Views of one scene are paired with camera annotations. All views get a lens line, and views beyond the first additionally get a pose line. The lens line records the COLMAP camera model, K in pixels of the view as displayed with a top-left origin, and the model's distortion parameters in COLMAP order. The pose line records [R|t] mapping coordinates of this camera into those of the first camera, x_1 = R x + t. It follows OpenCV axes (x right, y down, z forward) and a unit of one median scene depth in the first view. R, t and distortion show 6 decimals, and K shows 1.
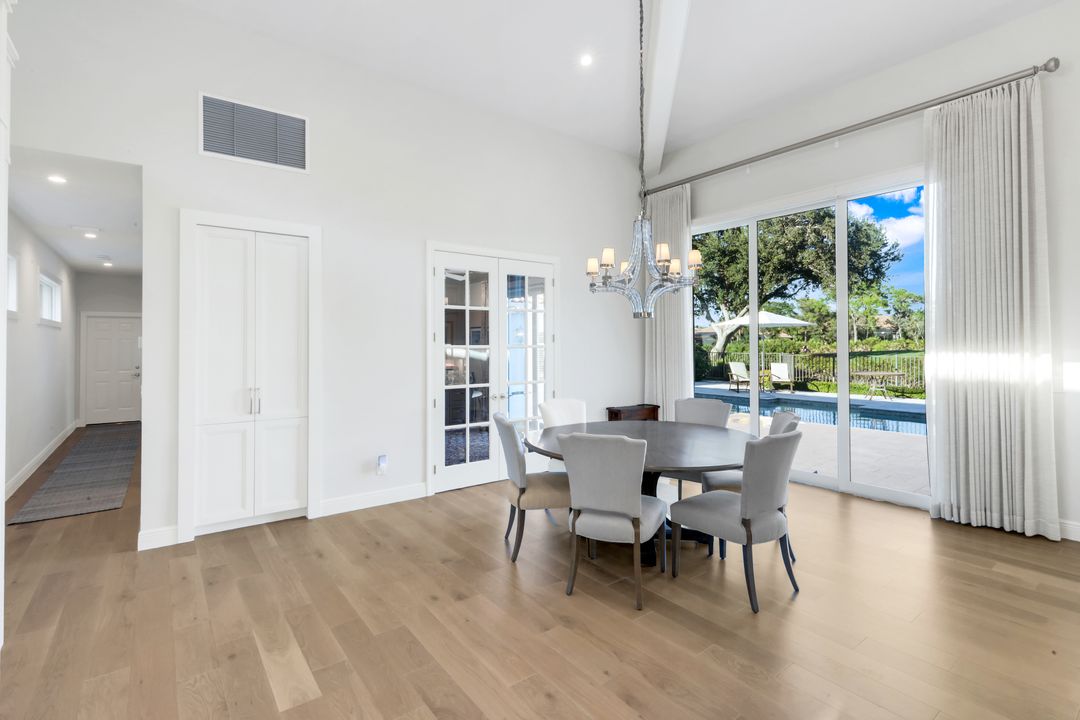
lens RADIAL K [[500.5, 0, 545.9], [0, 500.5, 336.0], [0, 0, 1]] dist [0.003927, -0.001385]
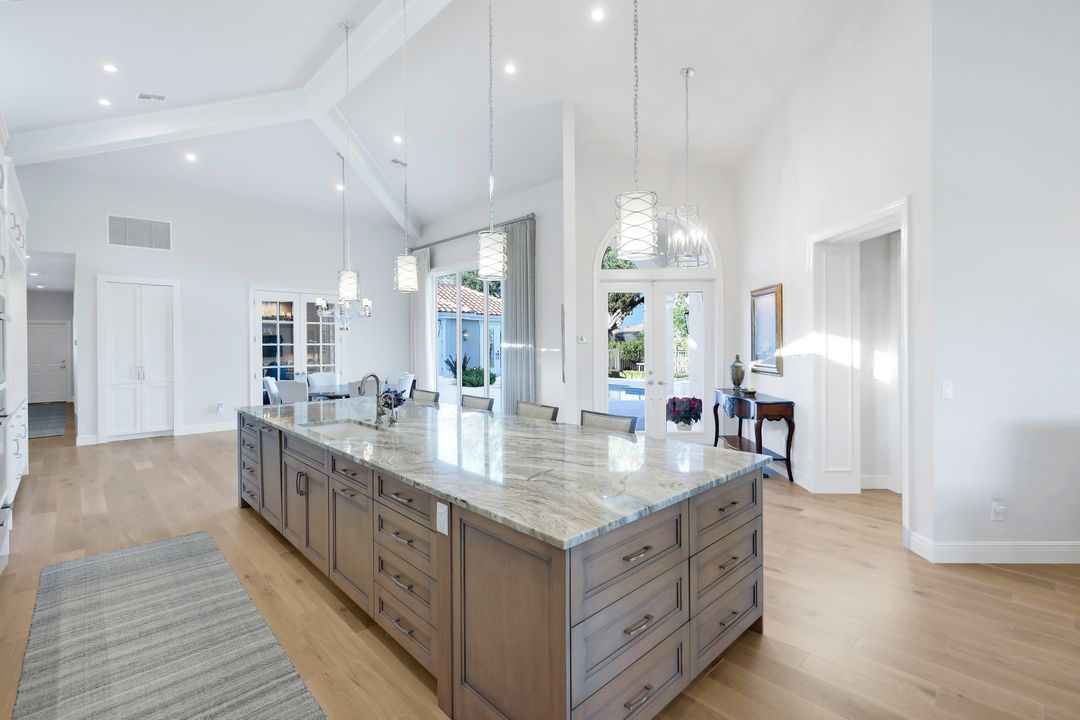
lens RADIAL K [[482.4, 0, 543.4], [0, 482.4, 343.6], [0, 0, 1]] dist [-0.000045, -0.000424]
pose [[0.993523, -0.003712, 0.113575, 0.704117], [0.001757, 0.999849, 0.017303, -0.011981], [-0.113622, -0.016991, 0.993379, -0.958221]]
